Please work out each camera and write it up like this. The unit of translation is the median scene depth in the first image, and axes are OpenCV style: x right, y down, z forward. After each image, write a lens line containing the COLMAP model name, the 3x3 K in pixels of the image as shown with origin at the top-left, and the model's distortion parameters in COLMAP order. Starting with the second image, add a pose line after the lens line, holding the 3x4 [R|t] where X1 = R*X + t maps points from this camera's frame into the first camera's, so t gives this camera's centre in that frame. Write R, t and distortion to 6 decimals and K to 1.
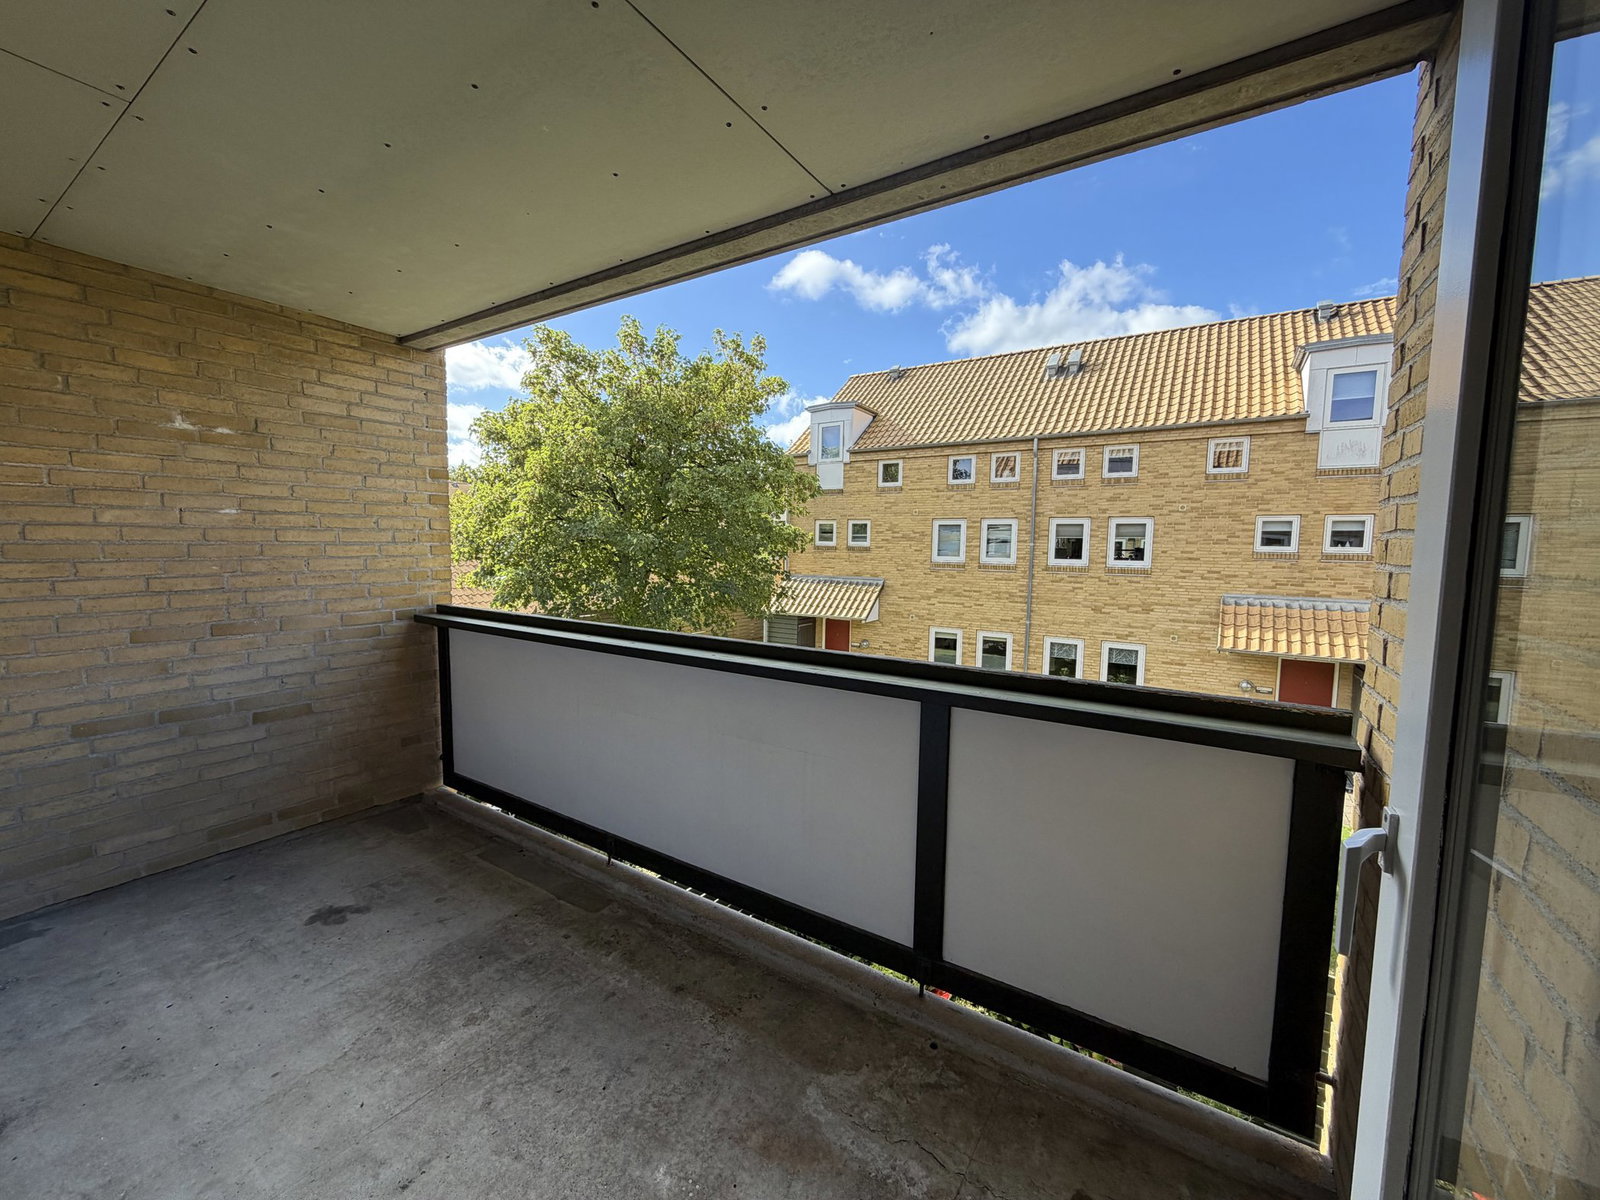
lens RADIAL K [[638.1, 0, 793.8], [0, 638.1, 597.8], [0, 0, 1]] dist [0.001684, -0.000395]
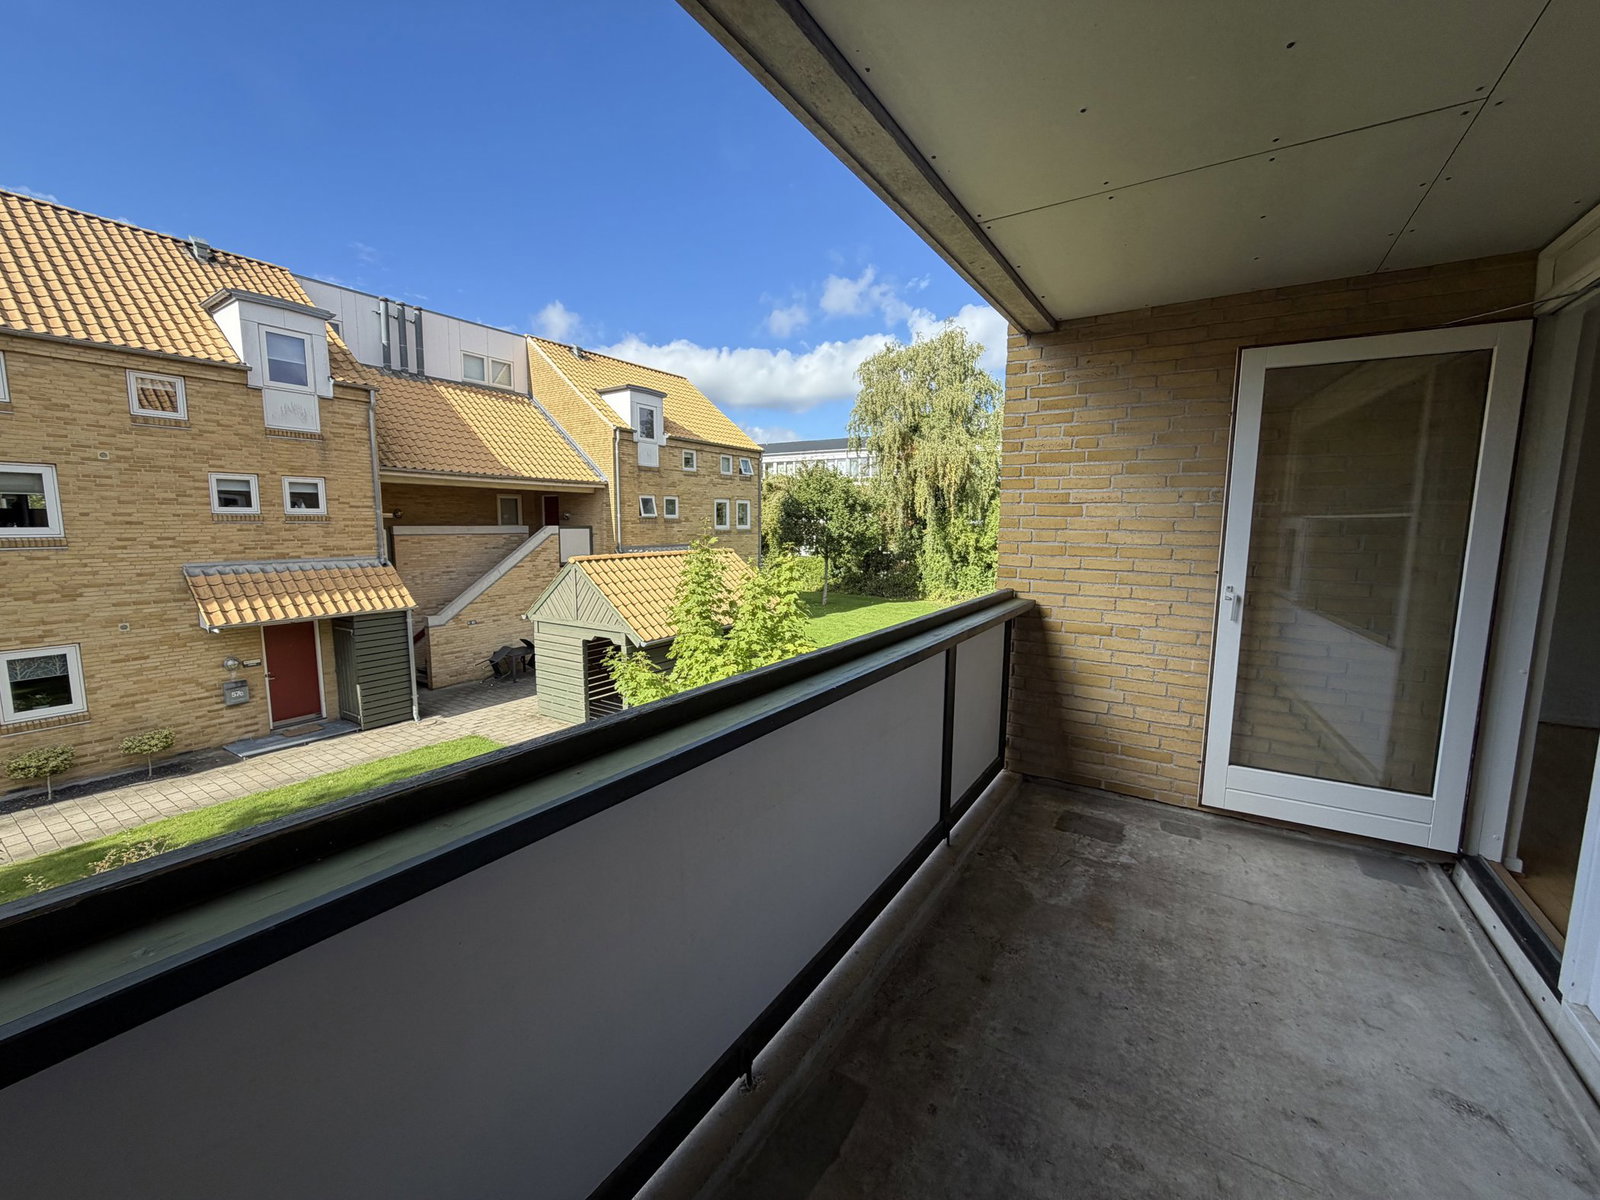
lens RADIAL K [[638.1, 0, 793.8], [0, 638.1, 597.8], [0, 0, 1]] dist [0.001684, -0.000395]
pose [[0.002378, -0.138531, 0.990355, -0.171362], [0.073082, 0.987734, 0.137989, -0.020153], [-0.997323, 0.072049, 0.012473, 0.197456]]
